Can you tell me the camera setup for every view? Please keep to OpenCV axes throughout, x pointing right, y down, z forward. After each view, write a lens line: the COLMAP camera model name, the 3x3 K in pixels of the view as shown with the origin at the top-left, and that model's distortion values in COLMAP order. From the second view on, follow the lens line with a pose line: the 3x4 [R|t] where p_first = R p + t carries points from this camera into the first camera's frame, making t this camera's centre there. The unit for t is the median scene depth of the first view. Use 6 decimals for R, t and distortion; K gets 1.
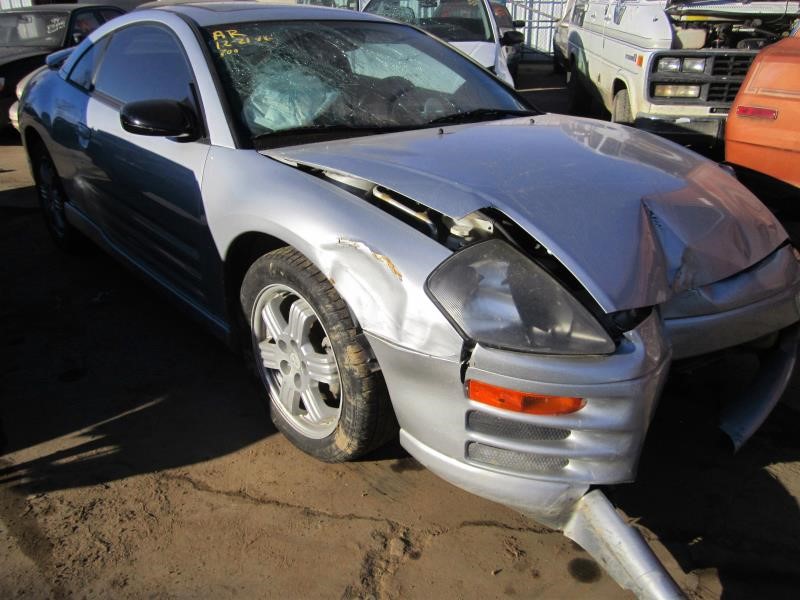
lens RADIAL K [[651.9, 0, 399.5], [0, 651.9, 299.8], [0, 0, 1]] dist [-0.050662, 0.016966]
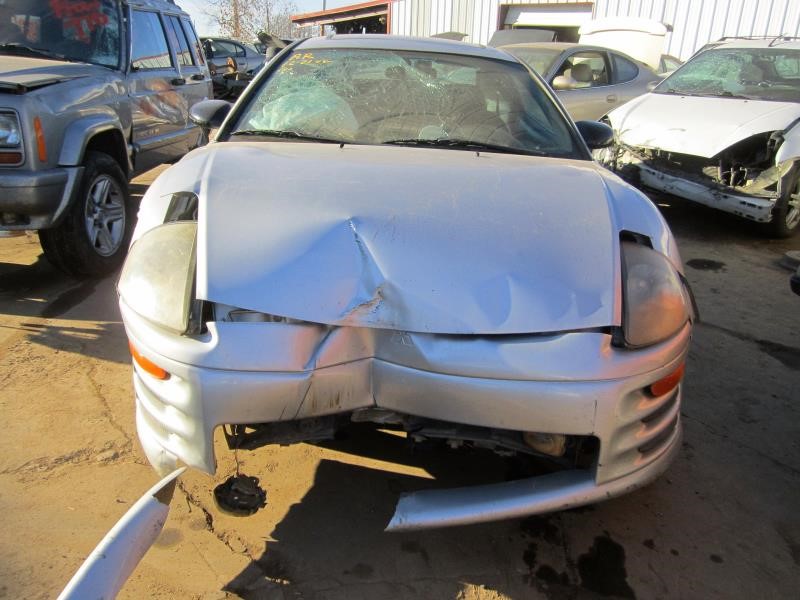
lens RADIAL K [[651.9, 0, 399.5], [0, 651.9, 299.8], [0, 0, 1]] dist [-0.050662, 0.016966]
pose [[0.778442, 0.257293, -0.572563, 0.954430], [-0.297960, 0.954284, 0.023730, -0.082185], [0.552493, 0.152128, 0.819517, 0.247418]]
